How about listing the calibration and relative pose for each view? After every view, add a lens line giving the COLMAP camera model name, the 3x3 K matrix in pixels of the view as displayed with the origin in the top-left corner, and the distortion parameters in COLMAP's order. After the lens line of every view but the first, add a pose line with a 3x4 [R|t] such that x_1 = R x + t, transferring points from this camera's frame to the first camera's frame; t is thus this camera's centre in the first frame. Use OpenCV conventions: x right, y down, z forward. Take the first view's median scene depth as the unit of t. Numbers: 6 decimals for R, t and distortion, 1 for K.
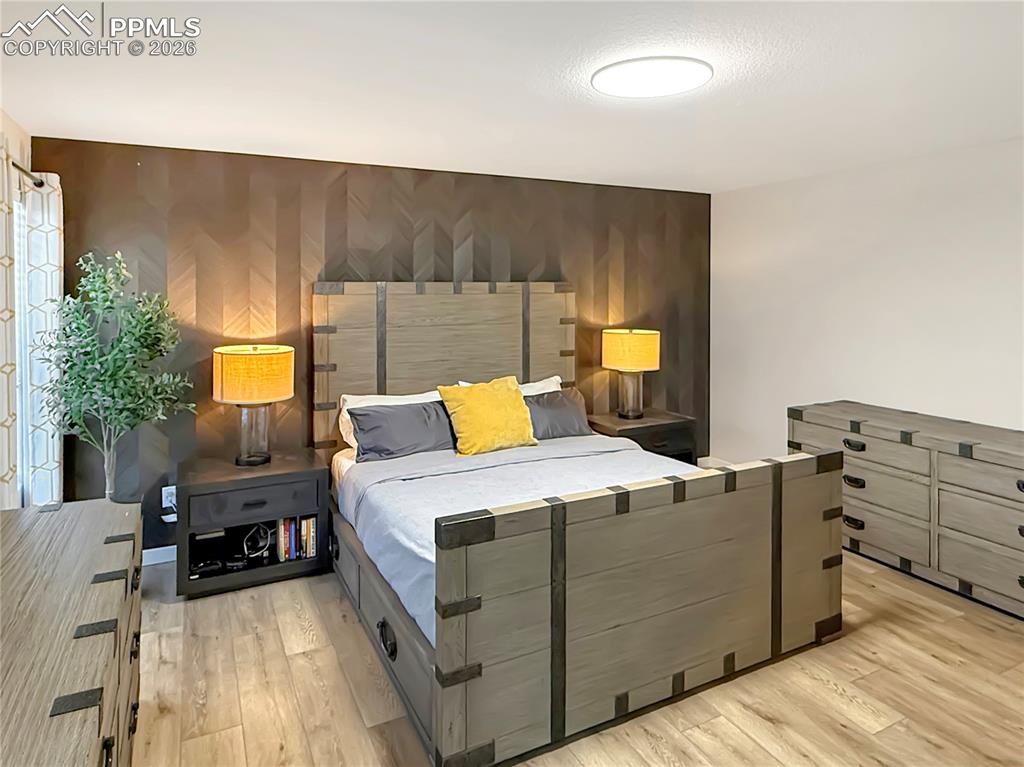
lens RADIAL K [[602.4, 0, 507.5], [0, 602.4, 375.8], [0, 0, 1]] dist [0.000469, 0.000438]
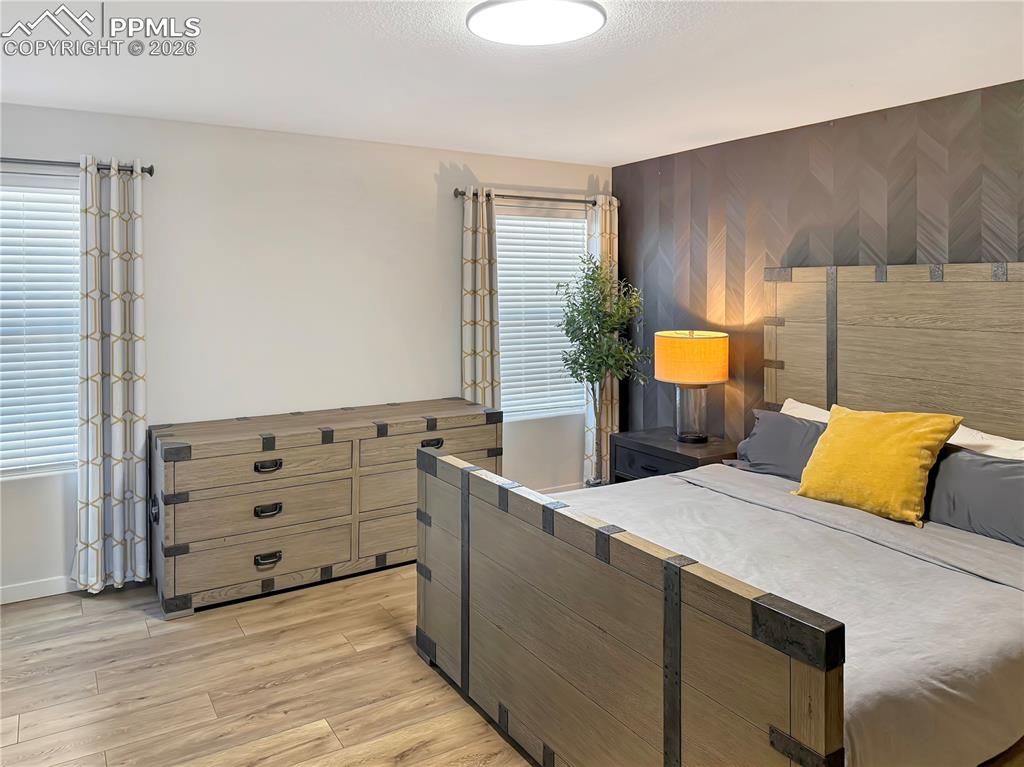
lens RADIAL K [[743.1, 0, 508.5], [0, 743.1, 381.5], [0, 0, 1]] dist [0.026530, -0.010219]
pose [[0.089173, 0.133078, -0.987086, 0.764028], [-0.137703, 0.983164, 0.120110, -0.066341], [0.986451, 0.125214, 0.105997, 0.492044]]
